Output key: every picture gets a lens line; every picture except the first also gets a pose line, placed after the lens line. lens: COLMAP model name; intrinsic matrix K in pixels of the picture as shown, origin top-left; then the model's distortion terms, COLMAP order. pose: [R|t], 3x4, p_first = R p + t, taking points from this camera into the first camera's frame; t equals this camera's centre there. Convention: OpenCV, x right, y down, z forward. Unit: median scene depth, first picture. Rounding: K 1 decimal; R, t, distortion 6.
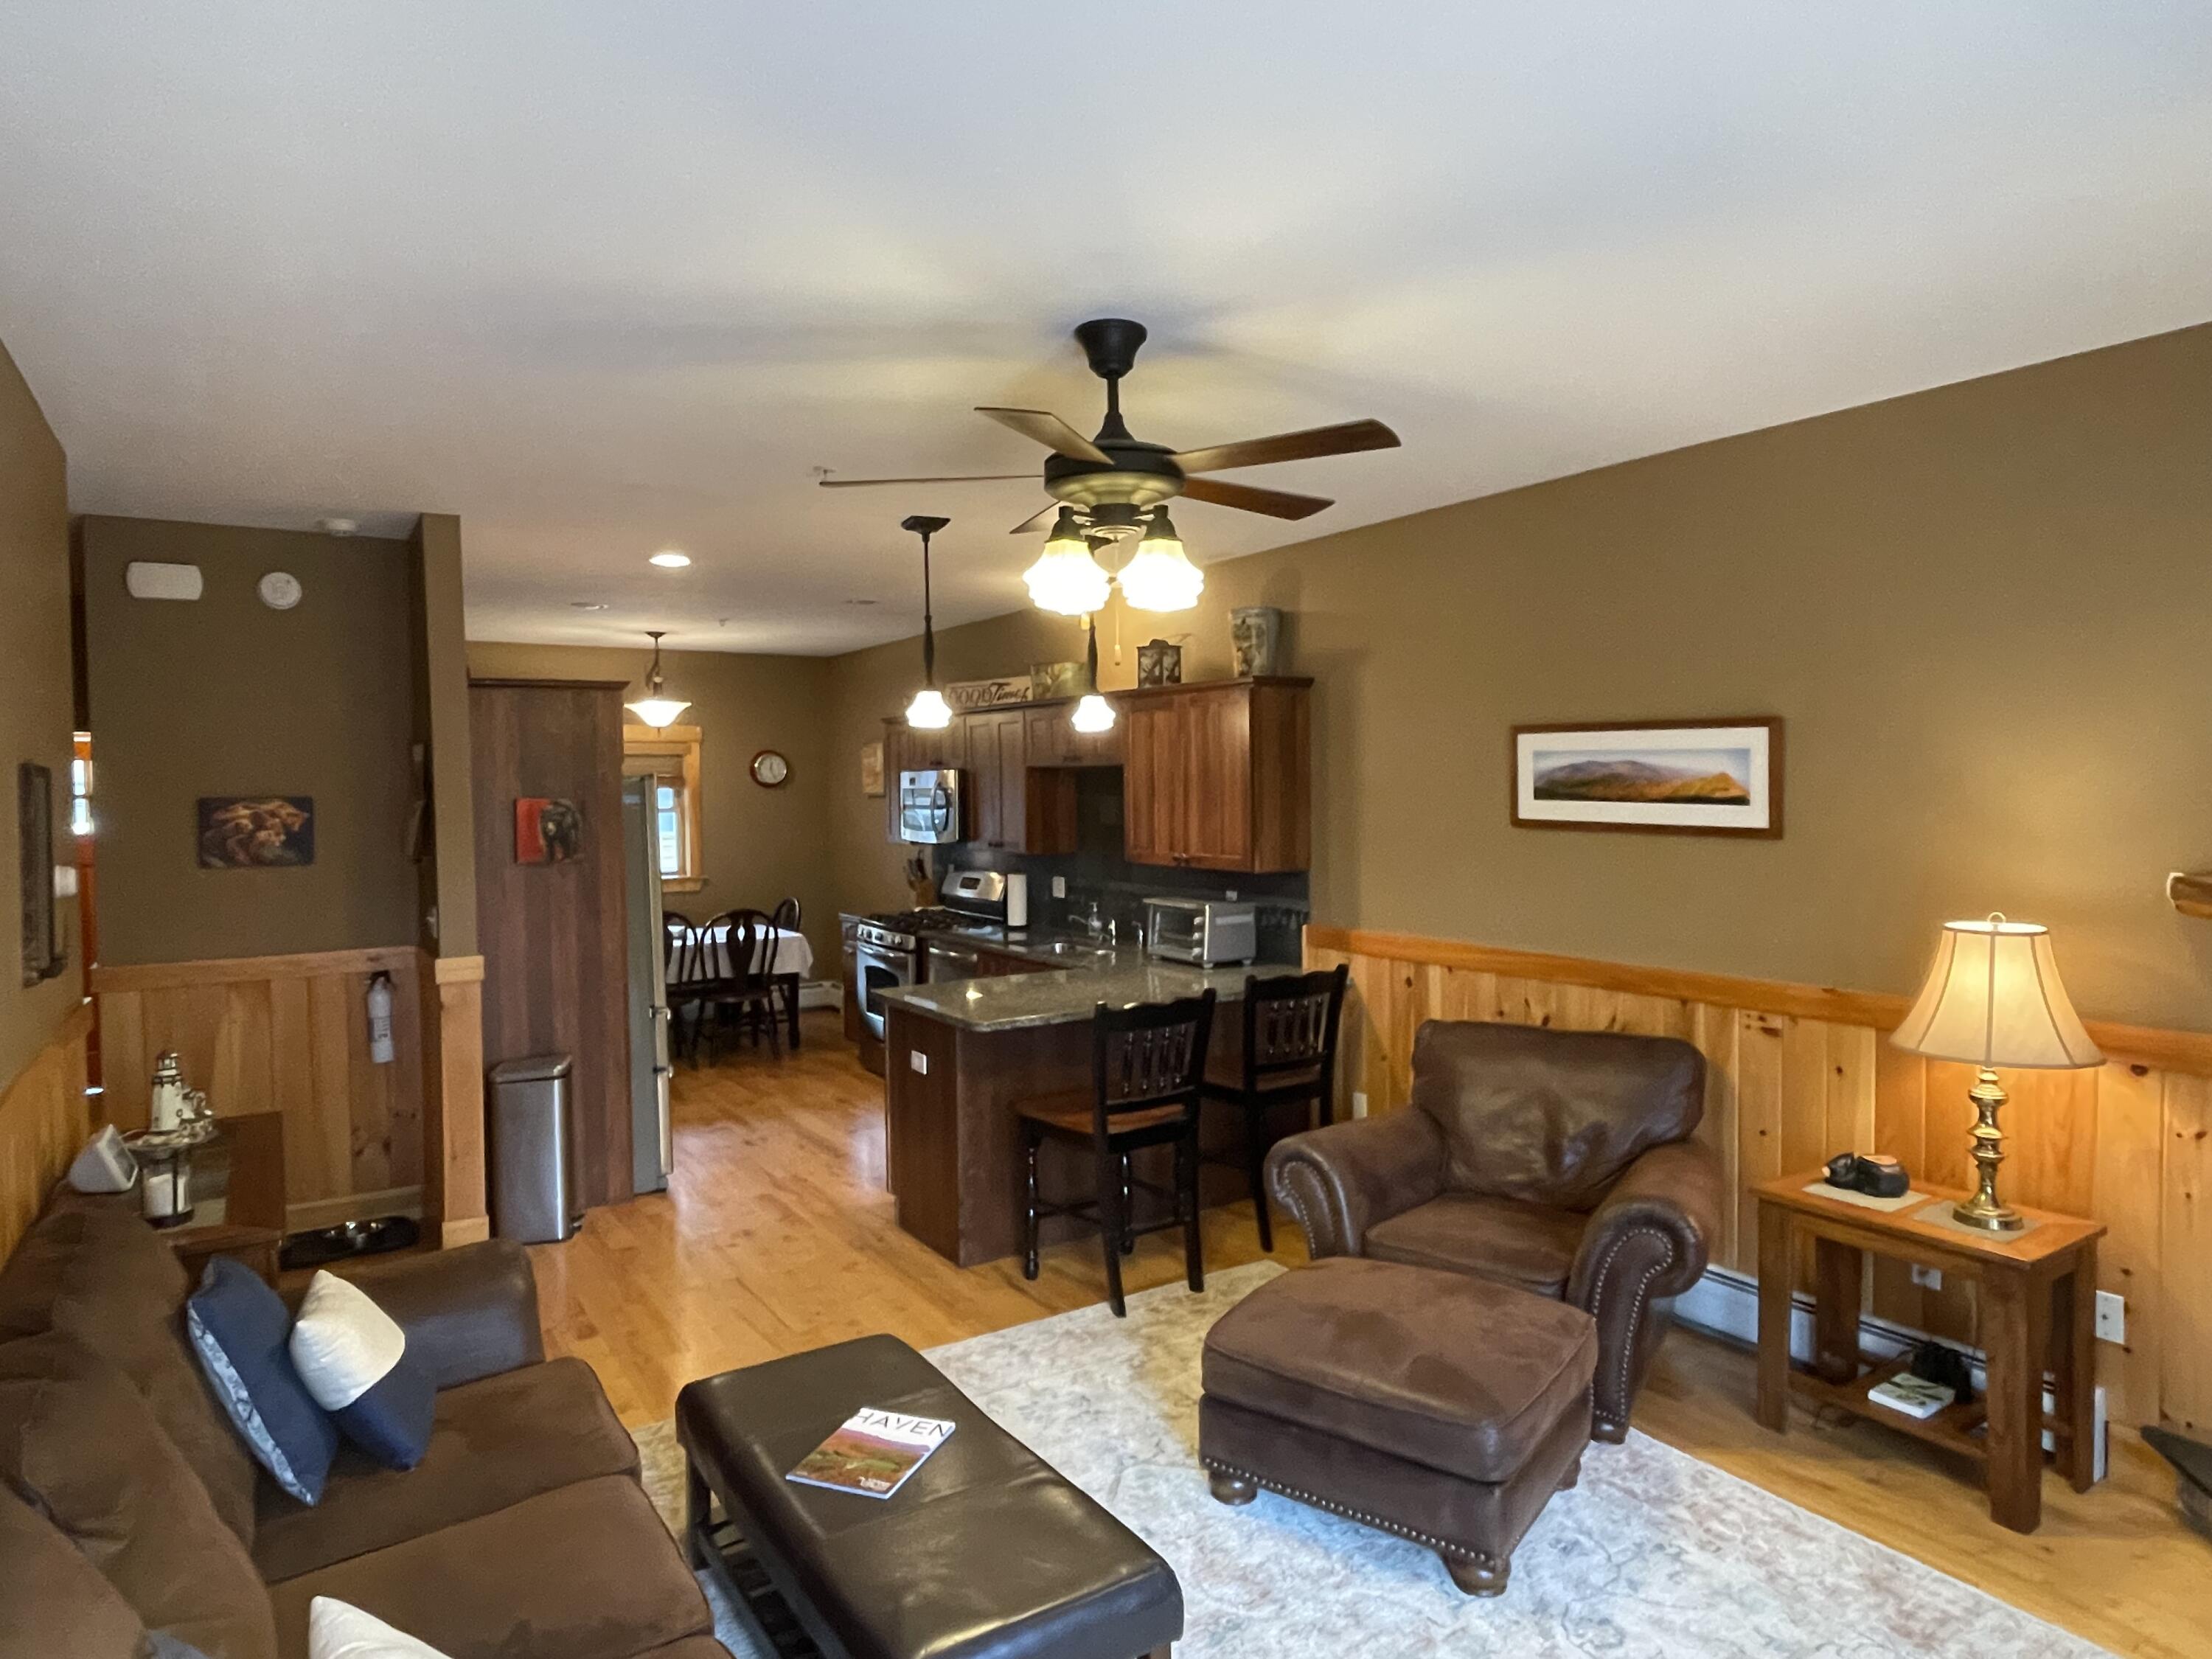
lens RADIAL K [[1316.3, 0, 1071.7], [0, 1316.3, 818.7], [0, 0, 1]] dist [0.001218, -0.007048]
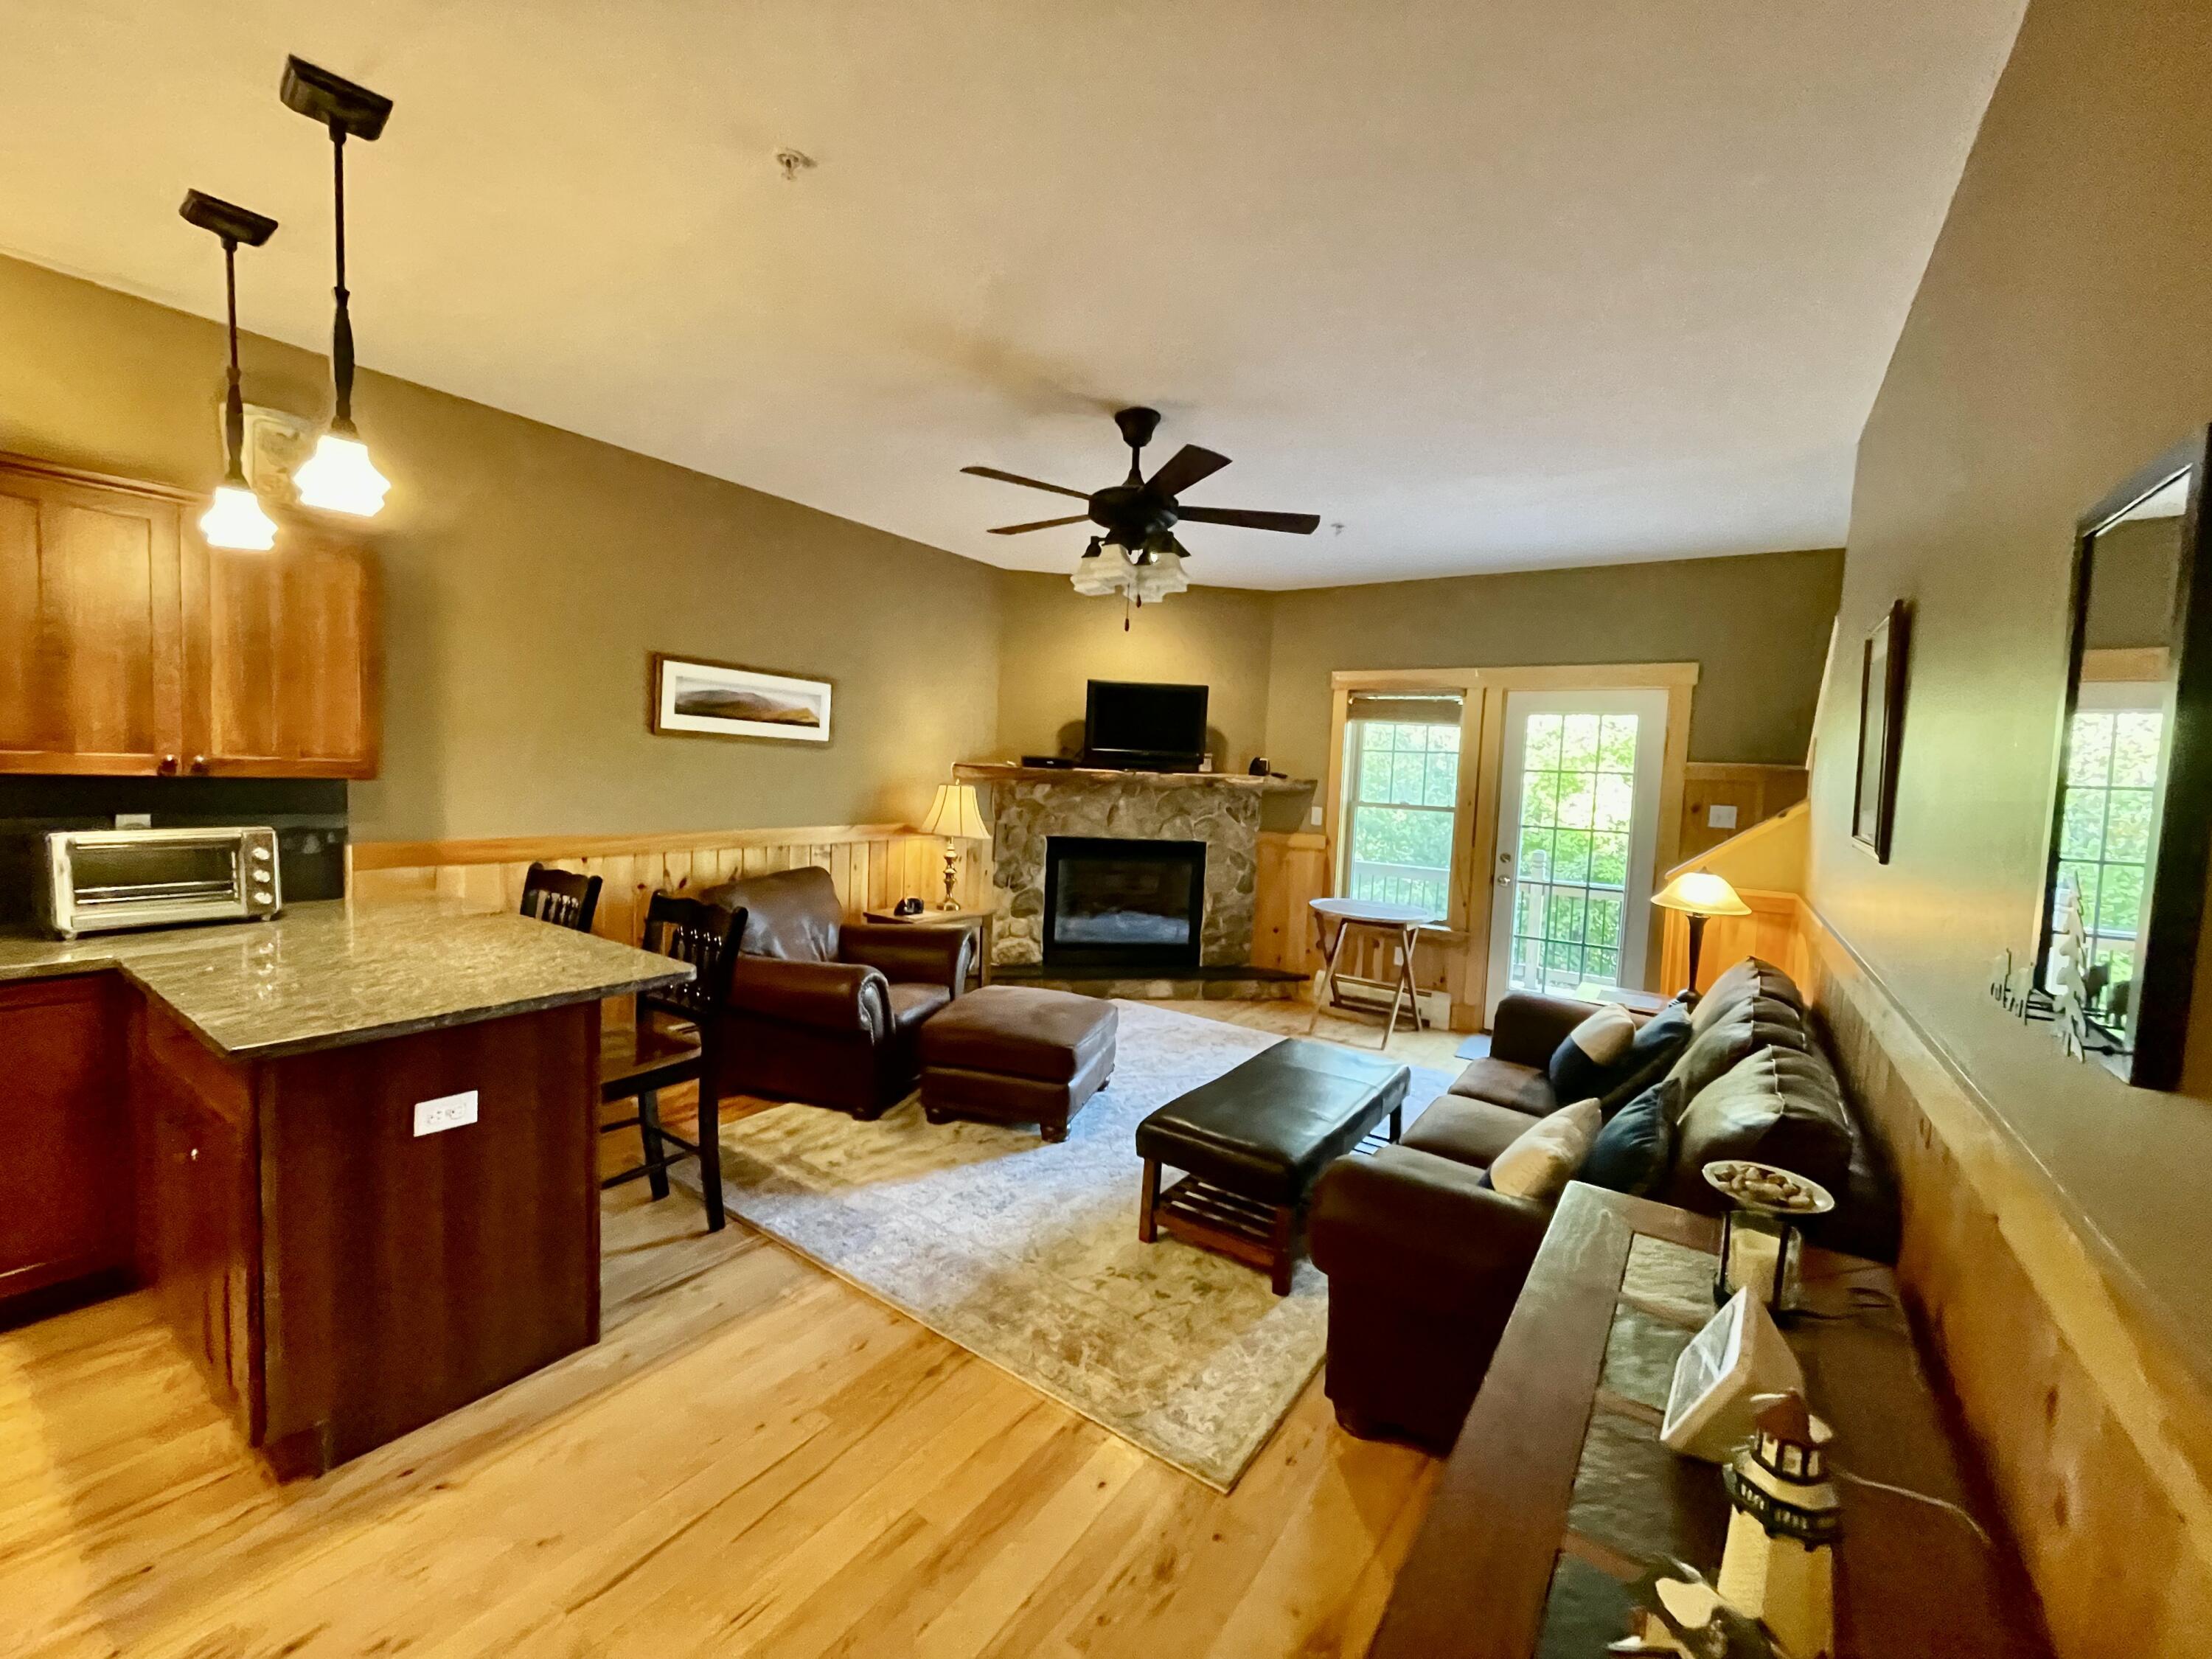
lens RADIAL K [[889.4, 0, 1103.5], [0, 889.4, 829.3], [0, 0, 1]] dist [-0.001936, -0.001194]
pose [[-0.400308, -0.068643, 0.913806, -0.572837], [-0.015234, 0.997551, 0.068261, 0.029901], [-0.916254, 0.013405, -0.400373, 0.884813]]
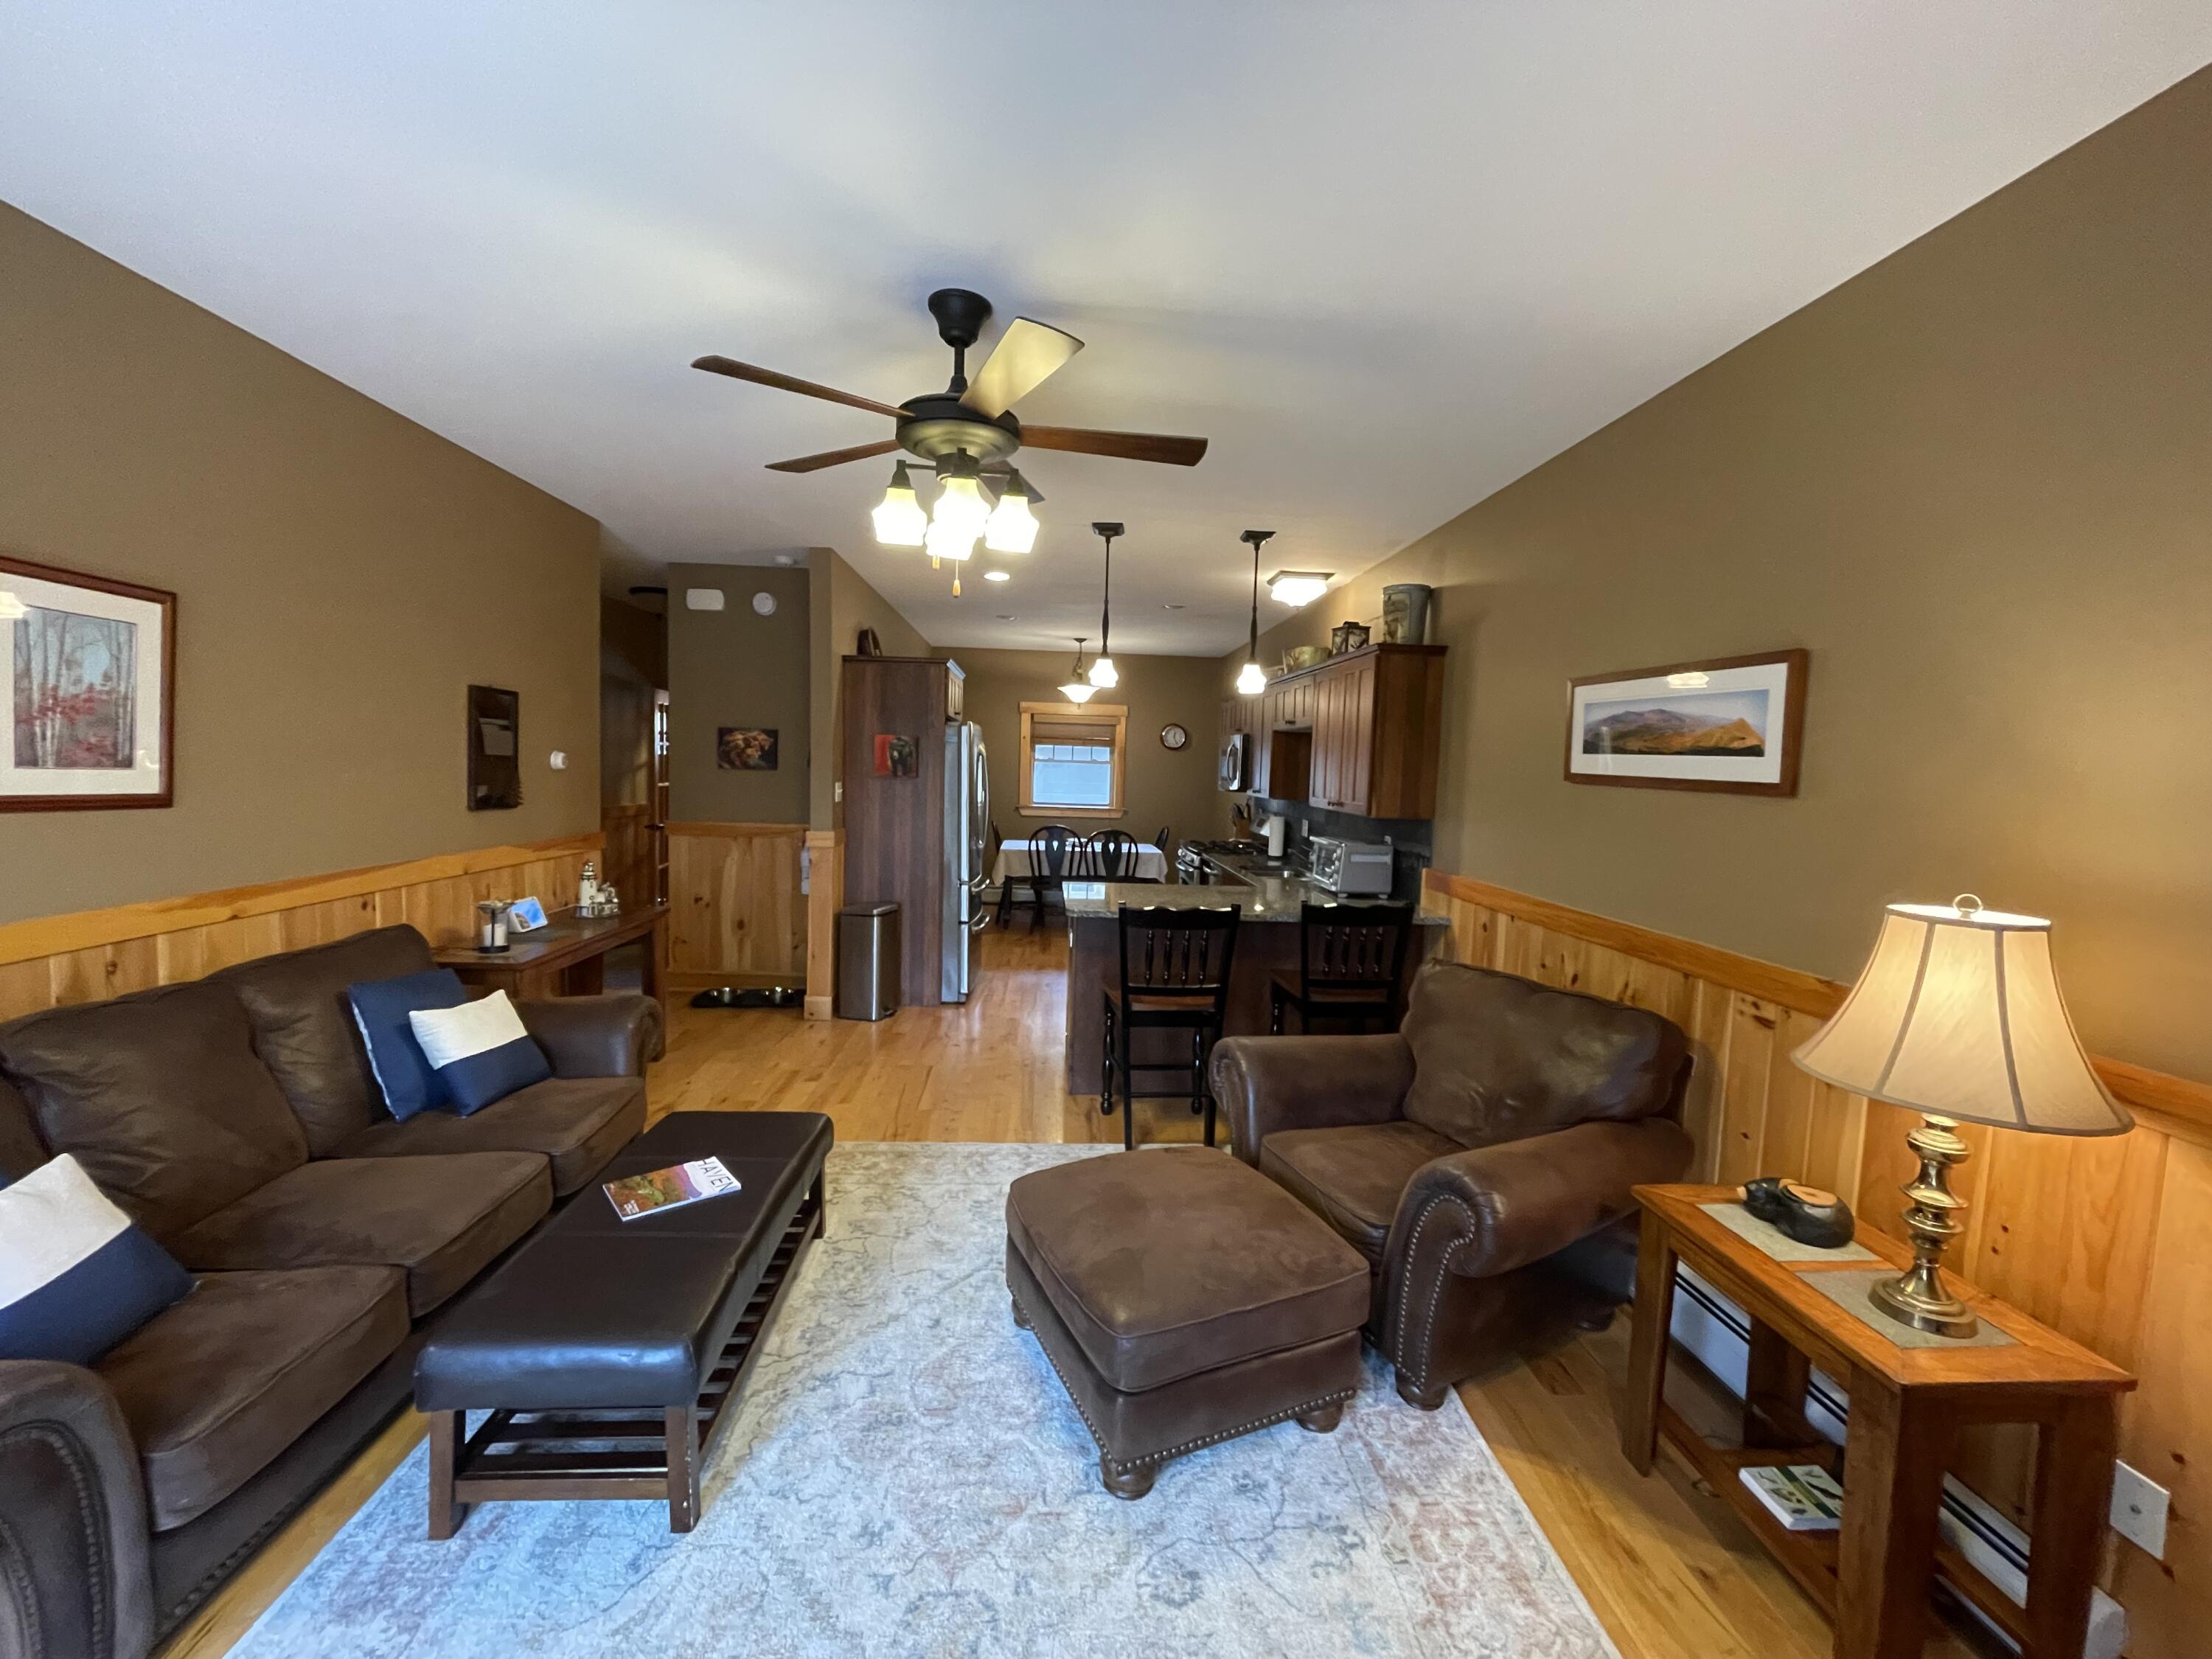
lens RADIAL K [[889.4, 0, 1088.6], [0, 889.4, 826.4], [0, 0, 1]] dist [-0.001936, -0.001194]
pose [[0.871991, 0.076298, -0.483539, 0.325213], [-0.056990, 0.996885, 0.054527, 0.022433], [0.486193, -0.019990, 0.873623, 0.222057]]
